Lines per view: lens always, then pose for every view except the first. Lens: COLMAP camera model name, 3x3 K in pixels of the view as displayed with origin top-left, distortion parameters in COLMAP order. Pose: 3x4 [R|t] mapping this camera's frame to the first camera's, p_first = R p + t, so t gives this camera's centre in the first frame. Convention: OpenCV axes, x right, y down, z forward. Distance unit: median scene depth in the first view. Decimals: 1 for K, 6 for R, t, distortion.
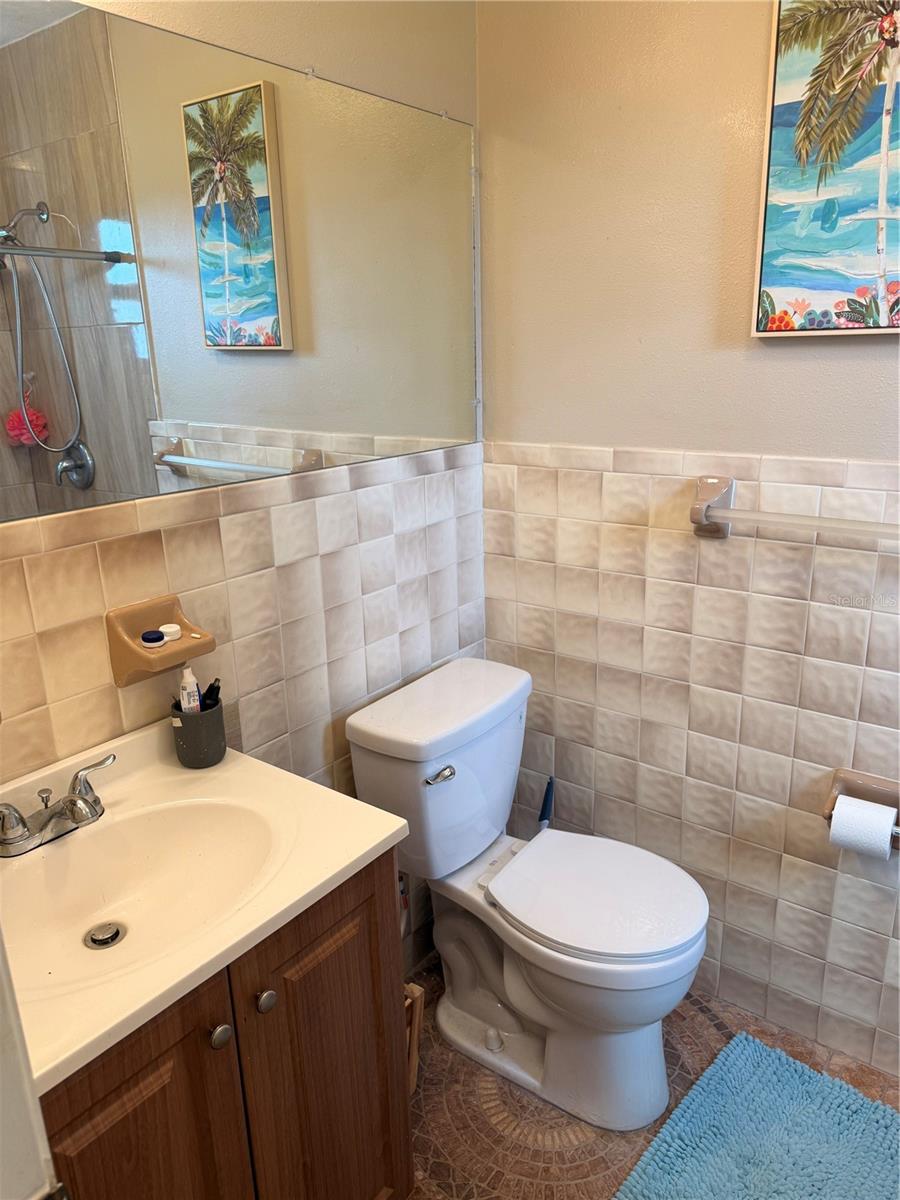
lens RADIAL K [[861.3, 0, 446.9], [0, 861.3, 599.2], [0, 0, 1]] dist [0.114735, -0.168275]
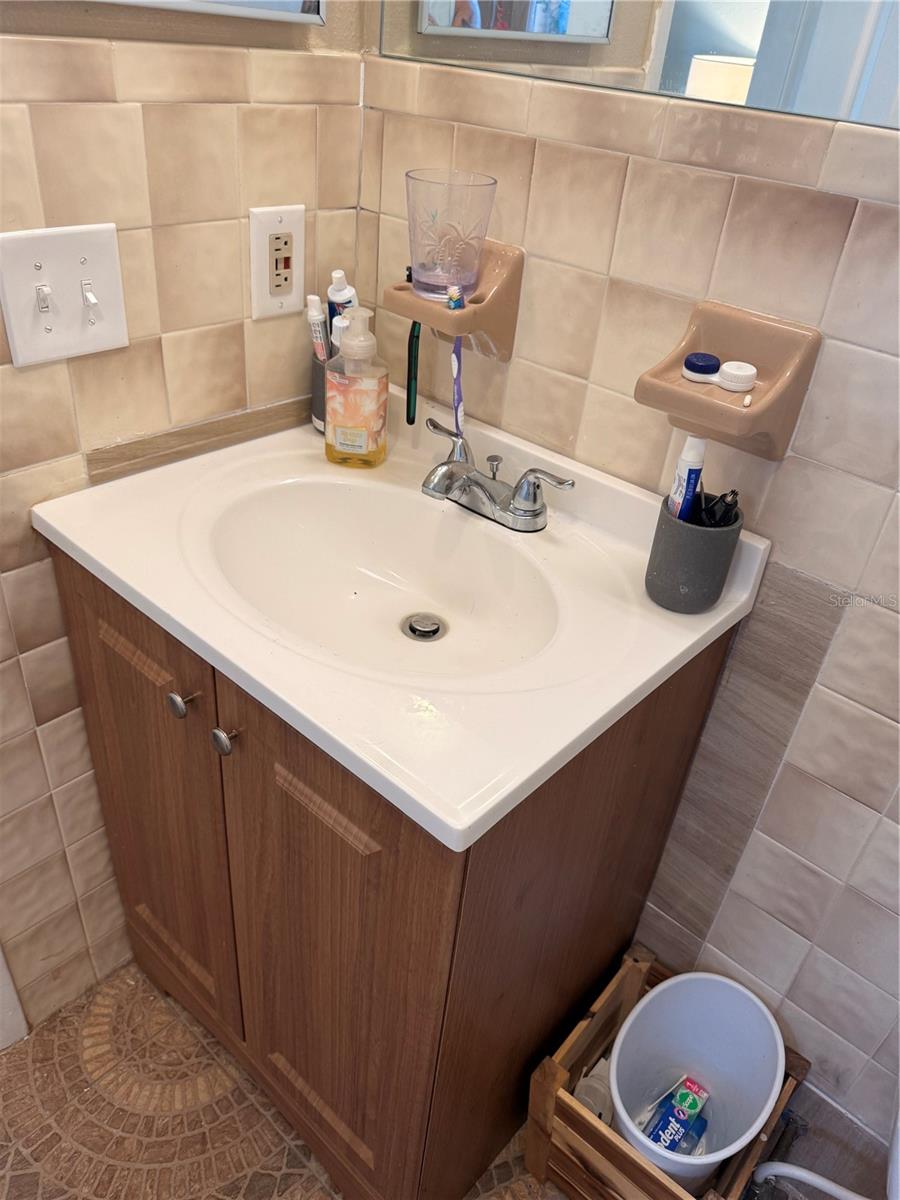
lens RADIAL K [[861.3, 0, 446.9], [0, 861.3, 599.2], [0, 0, 1]] dist [0.114735, -0.168275]
pose [[-0.073647, 0.575857, -0.814227, 0.265270], [-0.365594, 0.744016, 0.559269, -0.112502], [0.927856, 0.338865, 0.155735, 0.826848]]
